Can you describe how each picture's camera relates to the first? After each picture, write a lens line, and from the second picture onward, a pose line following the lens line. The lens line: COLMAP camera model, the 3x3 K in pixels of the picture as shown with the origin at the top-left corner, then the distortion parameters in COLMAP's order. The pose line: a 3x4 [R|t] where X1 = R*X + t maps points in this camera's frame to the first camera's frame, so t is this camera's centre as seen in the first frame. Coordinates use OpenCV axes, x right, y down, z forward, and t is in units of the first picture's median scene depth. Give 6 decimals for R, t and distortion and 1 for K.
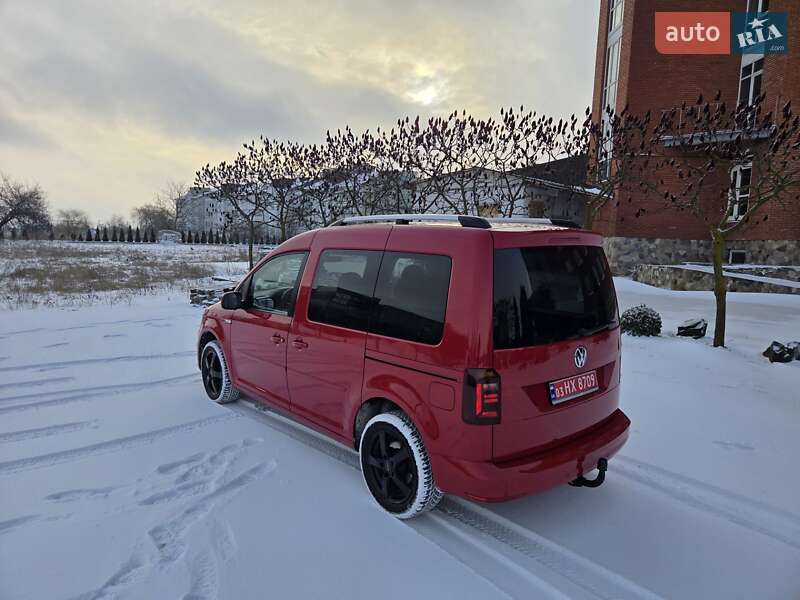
lens RADIAL K [[535.9, 0, 395.9], [0, 535.9, 300.1], [0, 0, 1]] dist [0.062987, -0.043515]
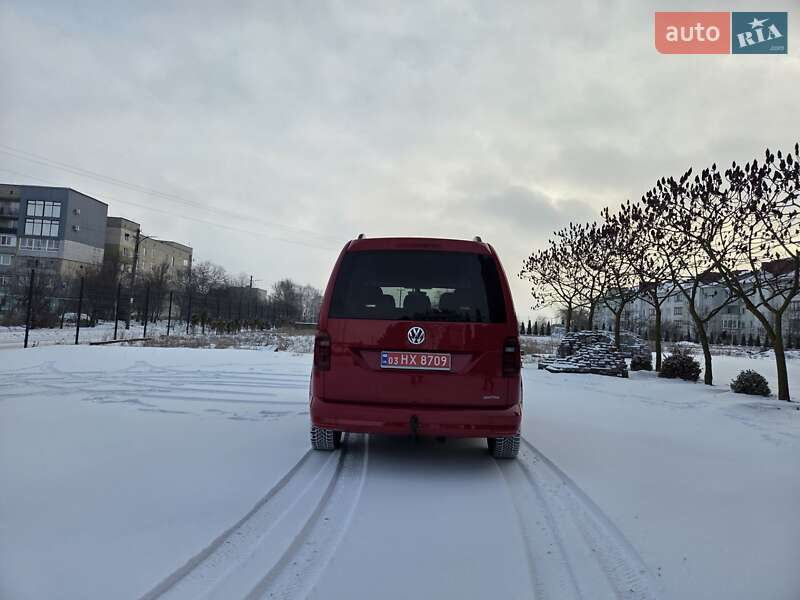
lens RADIAL K [[535.9, 0, 394.6], [0, 535.9, 294.6], [0, 0, 1]] dist [0.062987, -0.043515]
pose [[0.729626, -0.028363, -0.683258, 0.962860], [-0.106527, 0.982228, -0.154530, 0.174178], [0.675498, 0.185535, 0.713638, 0.057768]]
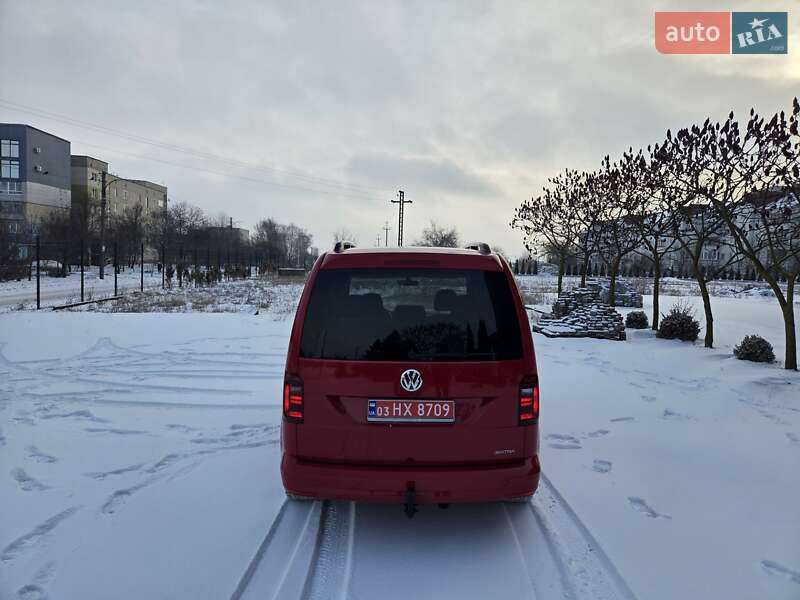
lens RADIAL K [[535.9, 0, 404.9], [0, 535.9, 297.8], [0, 0, 1]] dist [0.062987, -0.043515]
pose [[0.759192, 0.039539, -0.649665, 0.806560], [-0.081911, 0.996021, -0.035103, -0.008454], [0.645692, 0.079864, 0.759410, 0.197798]]
